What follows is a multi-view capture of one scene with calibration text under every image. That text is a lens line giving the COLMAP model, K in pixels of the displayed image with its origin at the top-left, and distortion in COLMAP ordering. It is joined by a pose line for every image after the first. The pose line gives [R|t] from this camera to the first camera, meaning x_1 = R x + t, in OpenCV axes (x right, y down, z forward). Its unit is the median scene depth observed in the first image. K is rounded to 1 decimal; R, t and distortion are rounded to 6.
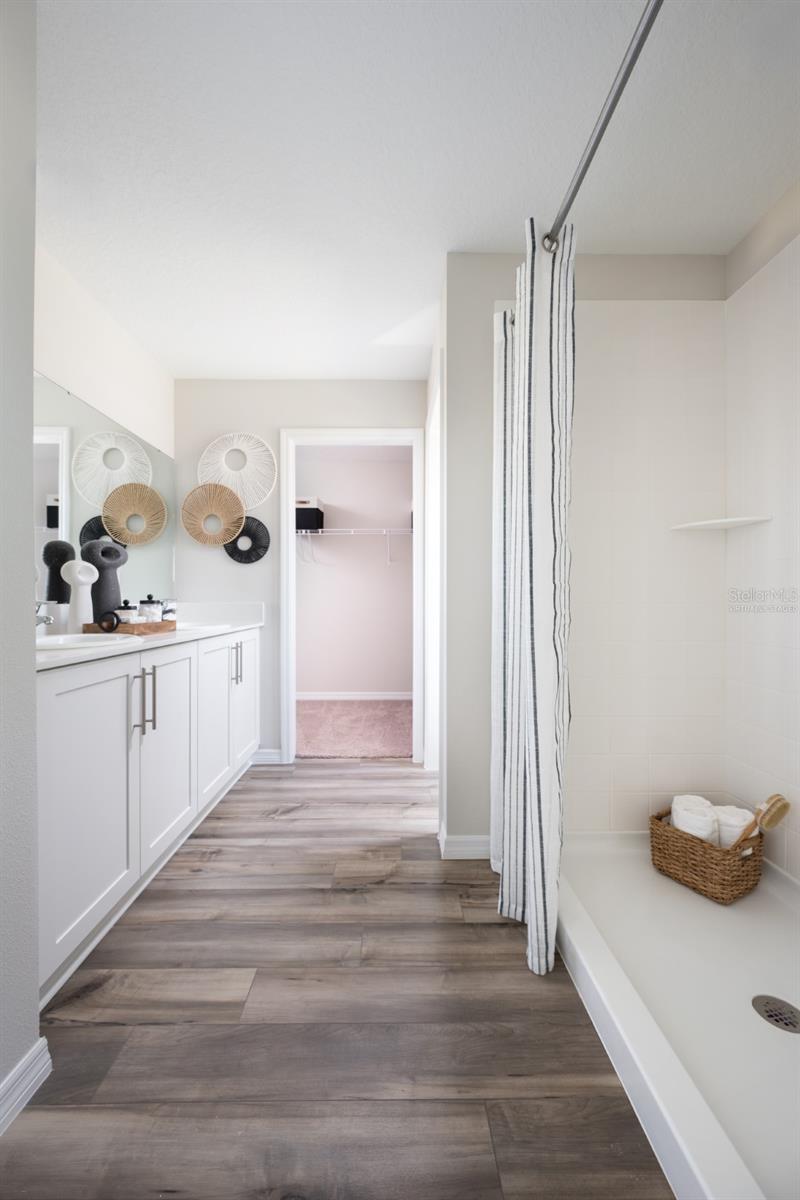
lens RADIAL K [[429.8, 0, 401.4], [0, 429.8, 622.2], [0, 0, 1]] dist [-0.000093, -0.000015]
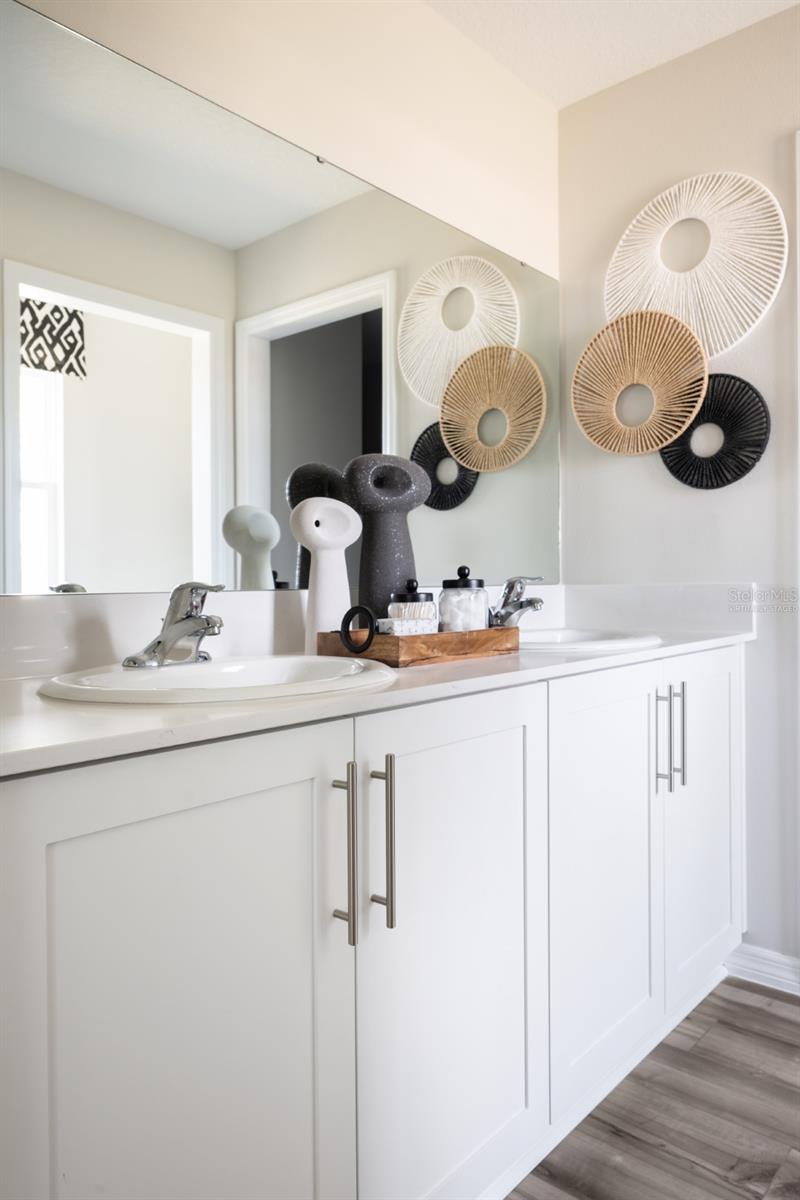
lens RADIAL K [[859.1, 0, 401.6], [0, 859.1, 586.3], [0, 0, 1]] dist [-0.001336, 0.000234]
pose [[0.742340, -0.010087, -0.669948, -0.031547], [-0.018715, 0.999184, -0.035781, -0.008000], [0.669762, 0.039100, 0.741545, 0.205758]]
